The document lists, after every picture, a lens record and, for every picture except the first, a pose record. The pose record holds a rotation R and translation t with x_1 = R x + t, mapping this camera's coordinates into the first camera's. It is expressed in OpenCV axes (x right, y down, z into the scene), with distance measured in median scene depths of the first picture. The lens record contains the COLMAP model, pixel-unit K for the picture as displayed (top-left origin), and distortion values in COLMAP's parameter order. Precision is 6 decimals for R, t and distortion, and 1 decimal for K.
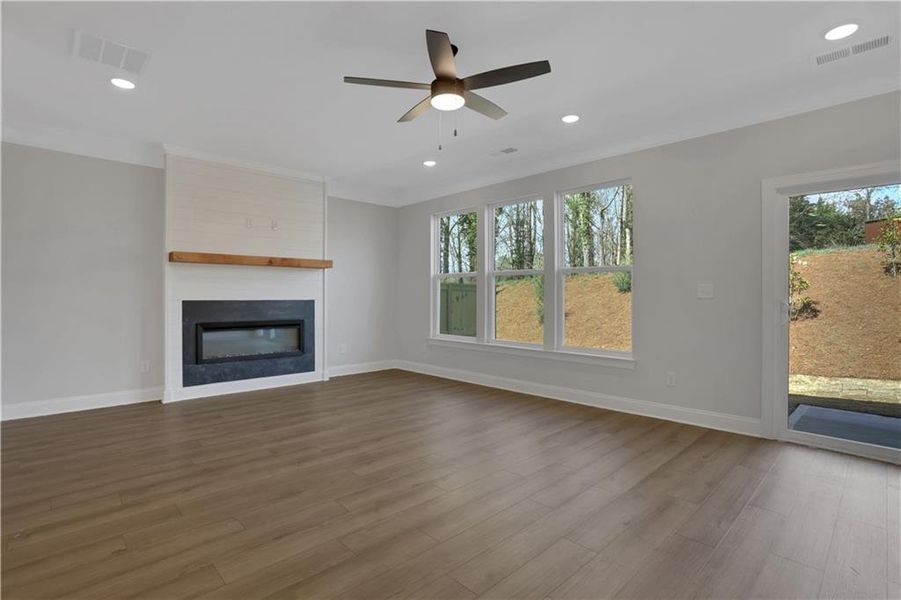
lens RADIAL K [[436.0, 0, 445.2], [0, 436.0, 293.8], [0, 0, 1]] dist [-0.074592, 0.026291]
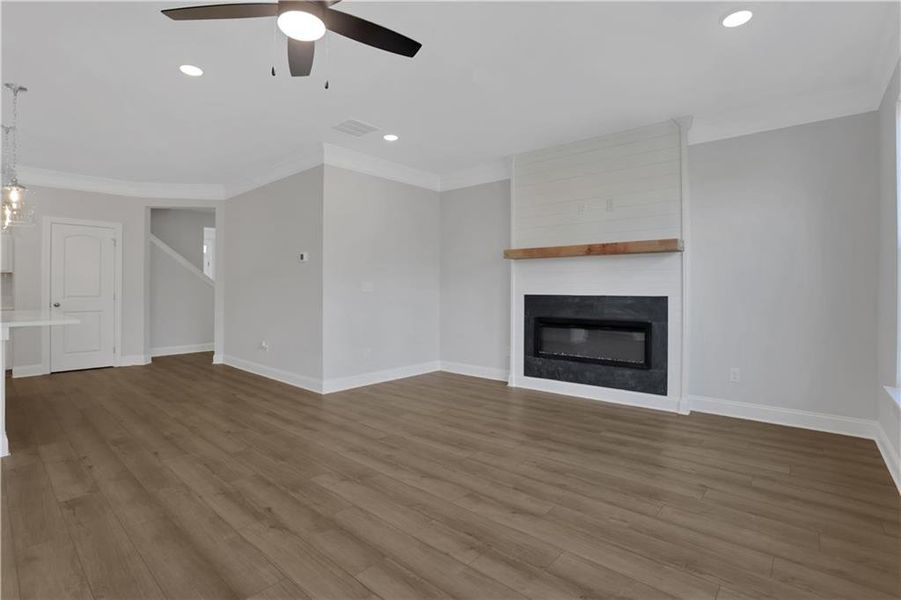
lens RADIAL K [[431.8, 0, 449.1], [0, 431.8, 296.0], [0, 0, 1]] dist [-0.084169, 0.034932]
pose [[0.095188, 0.012666, -0.995379, 0.399561], [0.003129, 0.999910, 0.013023, 0.003389], [0.995454, -0.004354, 0.095140, 0.642046]]
